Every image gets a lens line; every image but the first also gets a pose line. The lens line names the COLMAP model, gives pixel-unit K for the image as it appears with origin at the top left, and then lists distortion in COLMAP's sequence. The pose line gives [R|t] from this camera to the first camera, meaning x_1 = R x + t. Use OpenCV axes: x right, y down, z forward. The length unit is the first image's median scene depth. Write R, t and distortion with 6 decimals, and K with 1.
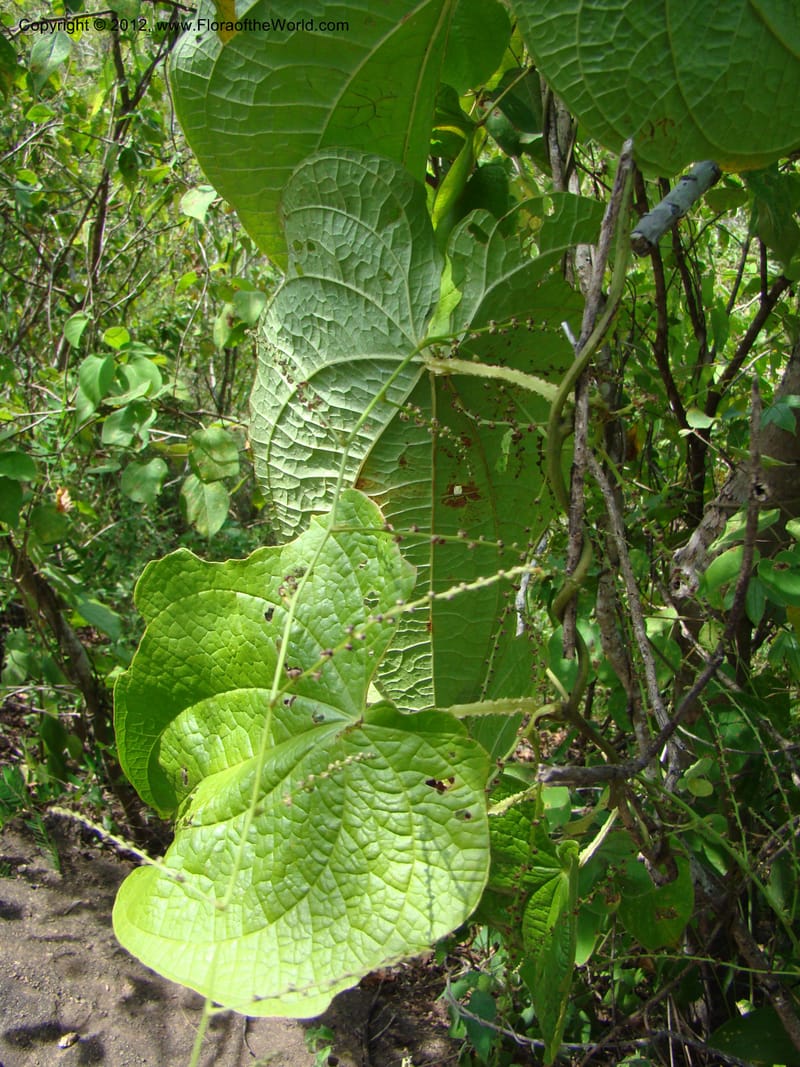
lens RADIAL K [[1061.2, 0, 400.0], [0, 1061.2, 533.5], [0, 0, 1]] dist [-0.197974, 0.029918]
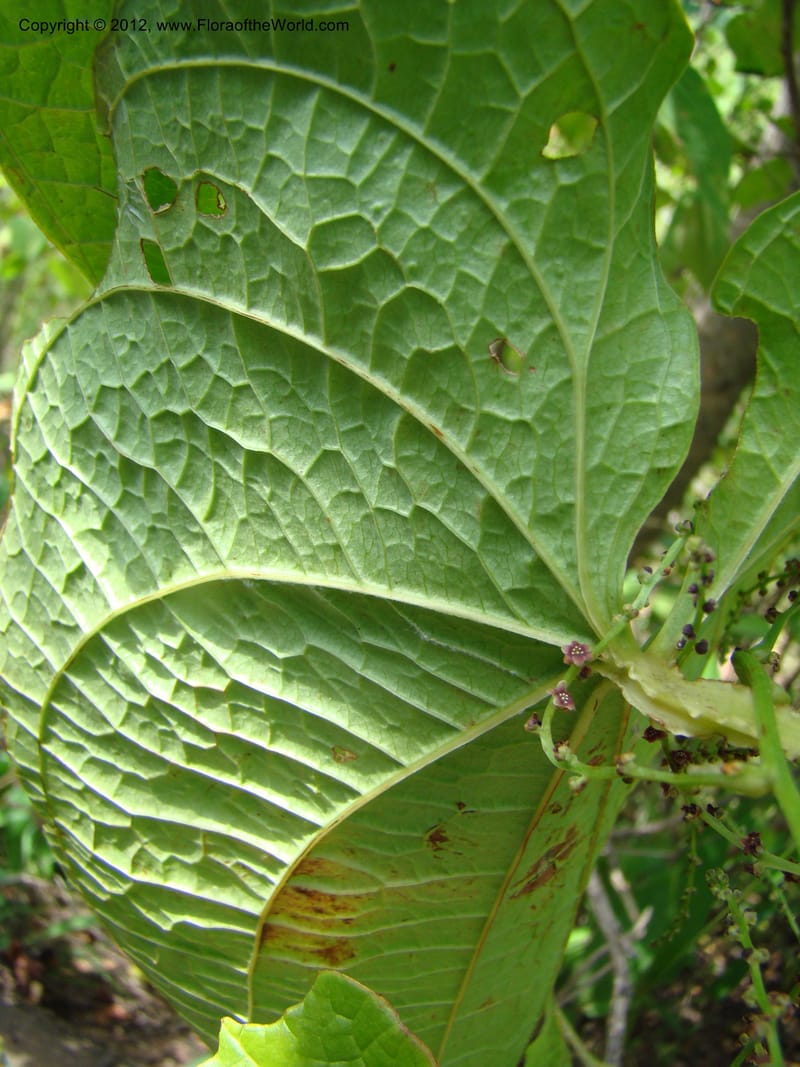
lens RADIAL K [[1061.2, 0, 400.0], [0, 1061.2, 533.5], [0, 0, 1]] dist [-0.197974, 0.029918]
pose [[0.973569, 0.026061, 0.226900, -0.096620], [-0.052884, 0.992192, 0.112950, -0.218727], [-0.222185, -0.121964, 0.967346, 0.701025]]
